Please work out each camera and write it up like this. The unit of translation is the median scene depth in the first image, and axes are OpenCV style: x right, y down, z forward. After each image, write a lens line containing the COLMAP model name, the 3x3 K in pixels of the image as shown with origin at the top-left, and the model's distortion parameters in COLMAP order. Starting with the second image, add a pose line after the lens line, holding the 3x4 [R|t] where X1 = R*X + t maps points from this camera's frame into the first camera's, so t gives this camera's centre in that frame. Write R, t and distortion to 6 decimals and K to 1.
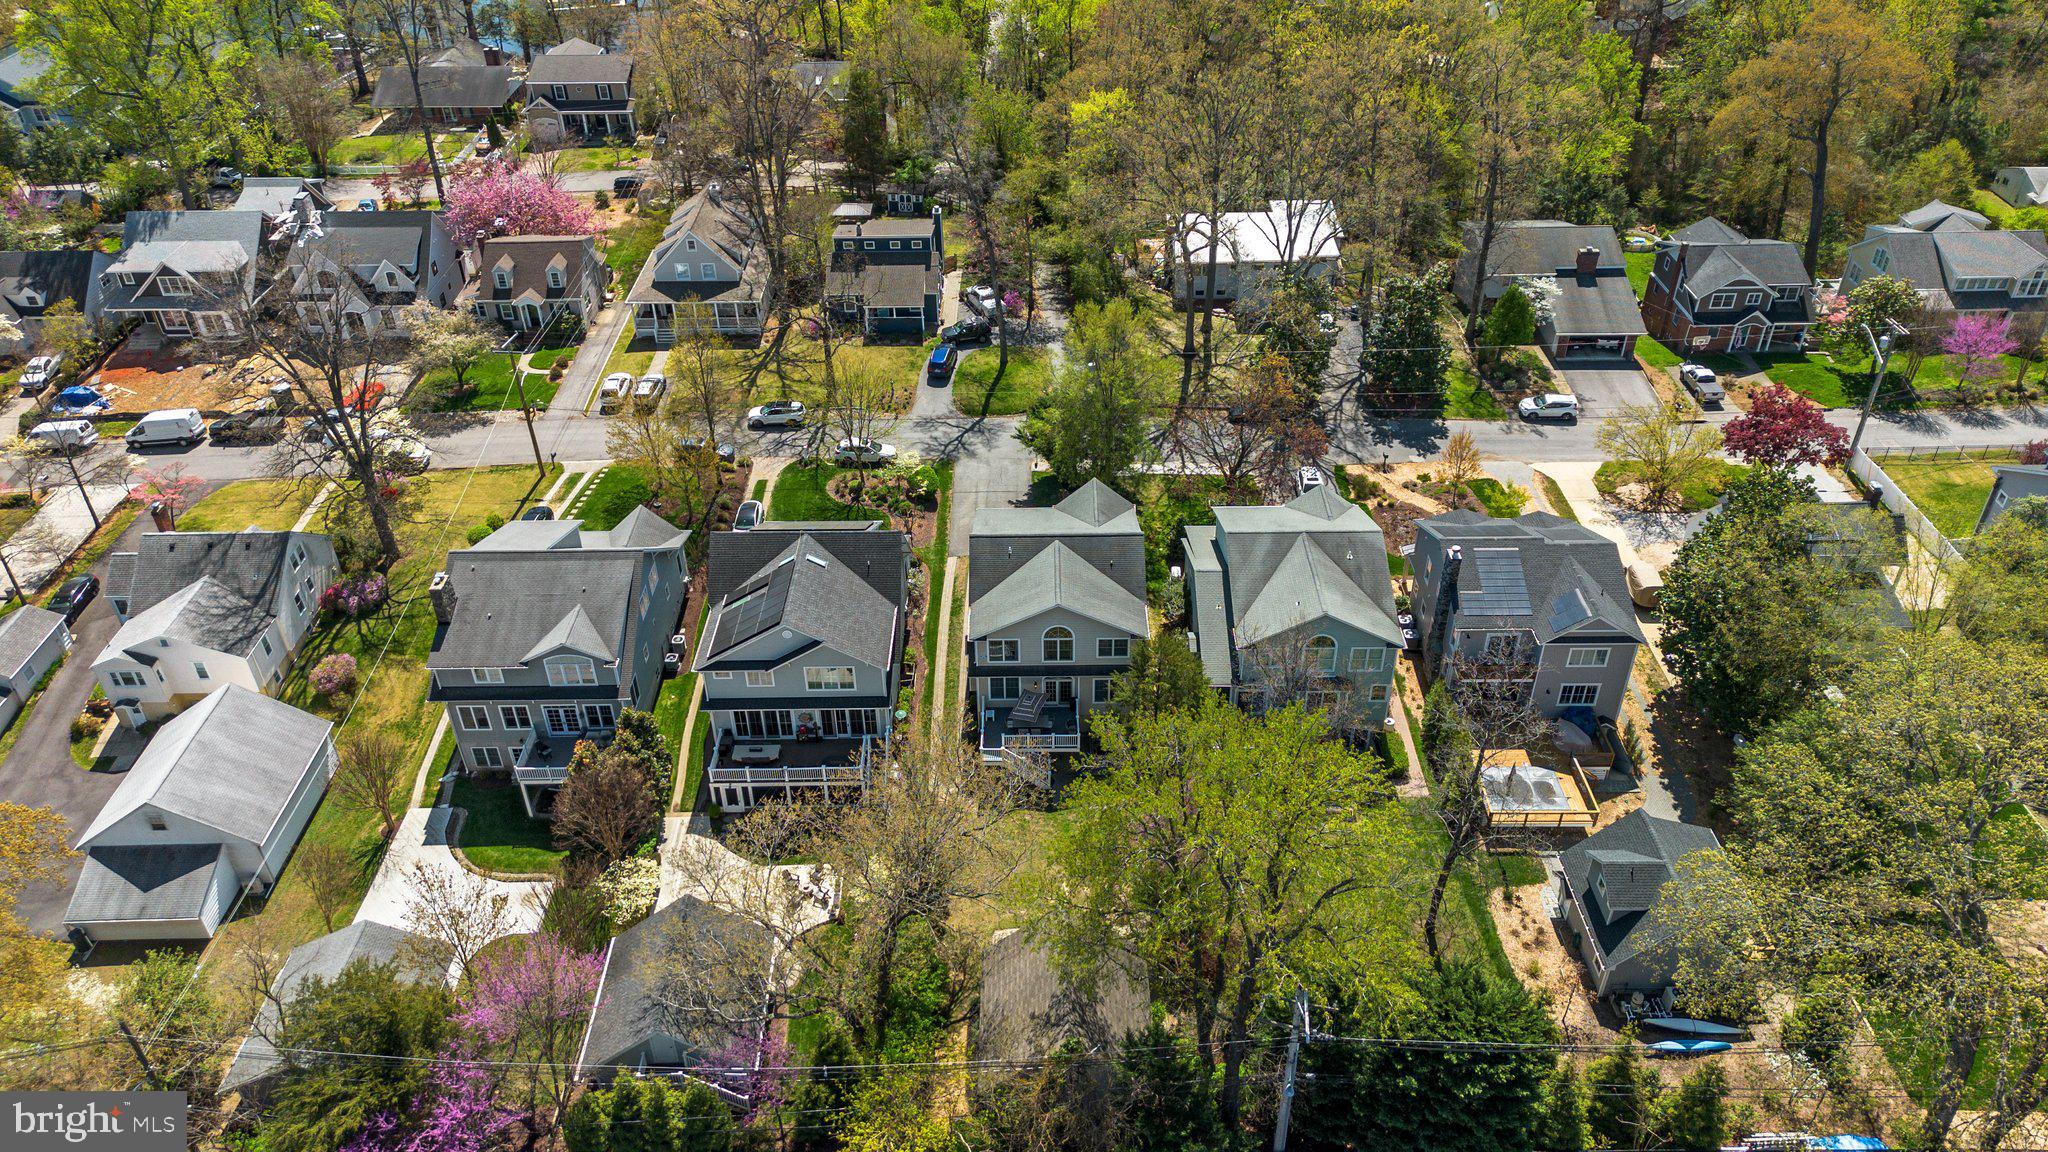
lens RADIAL K [[1470.5, 0, 1024.0], [0, 1470.5, 576.0], [0, 0, 1]] dist [0.109750, -0.136768]
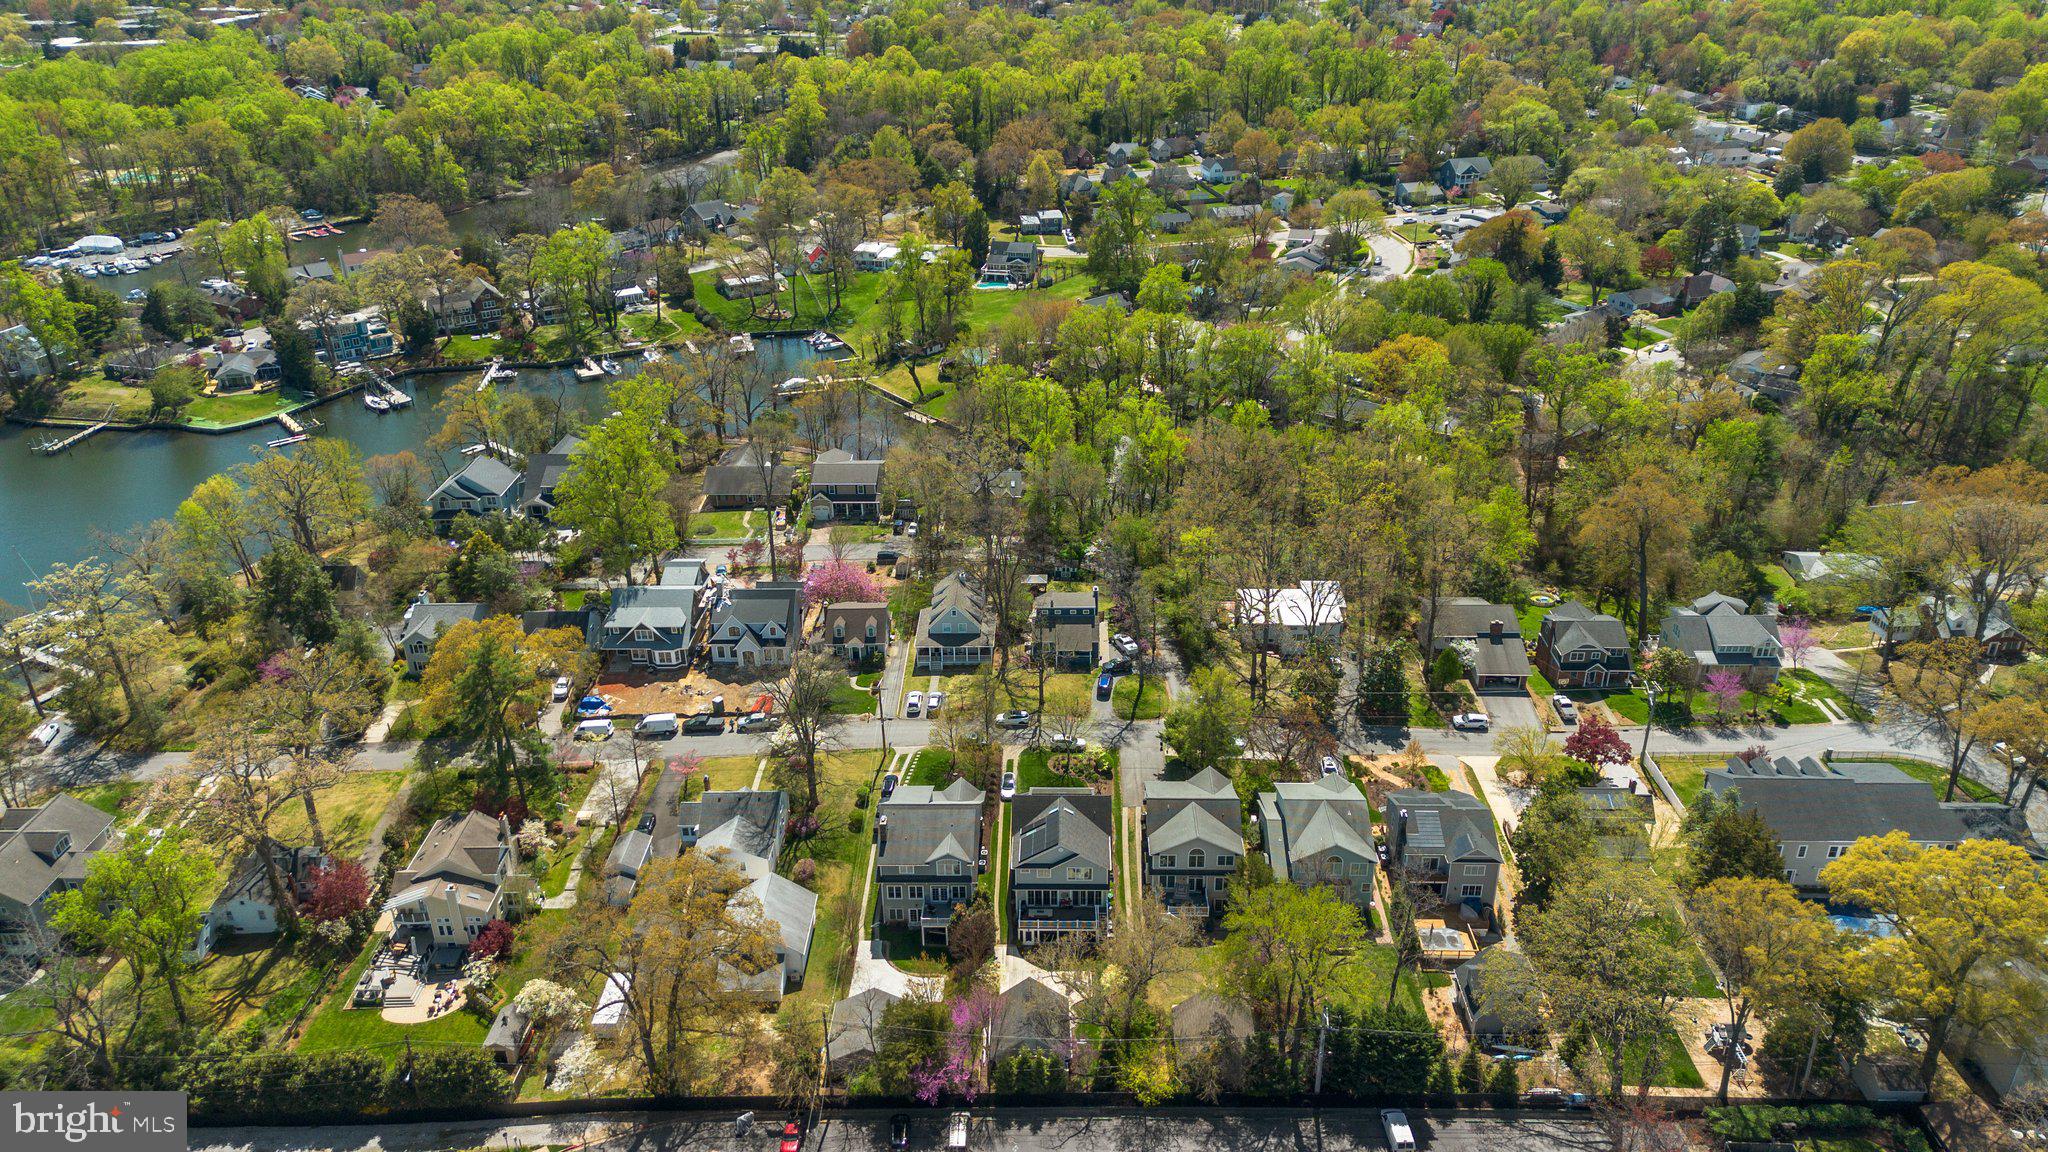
lens RADIAL K [[1498.1, 0, 1024.0], [0, 1498.1, 576.0], [0, 0, 1]] dist [0.166204, -0.359228]
pose [[0.999834, 0.010947, -0.014578, -0.136201], [-0.012946, 0.989348, -0.144994, -0.022387], [0.012836, 0.145158, 0.989325, -0.768636]]
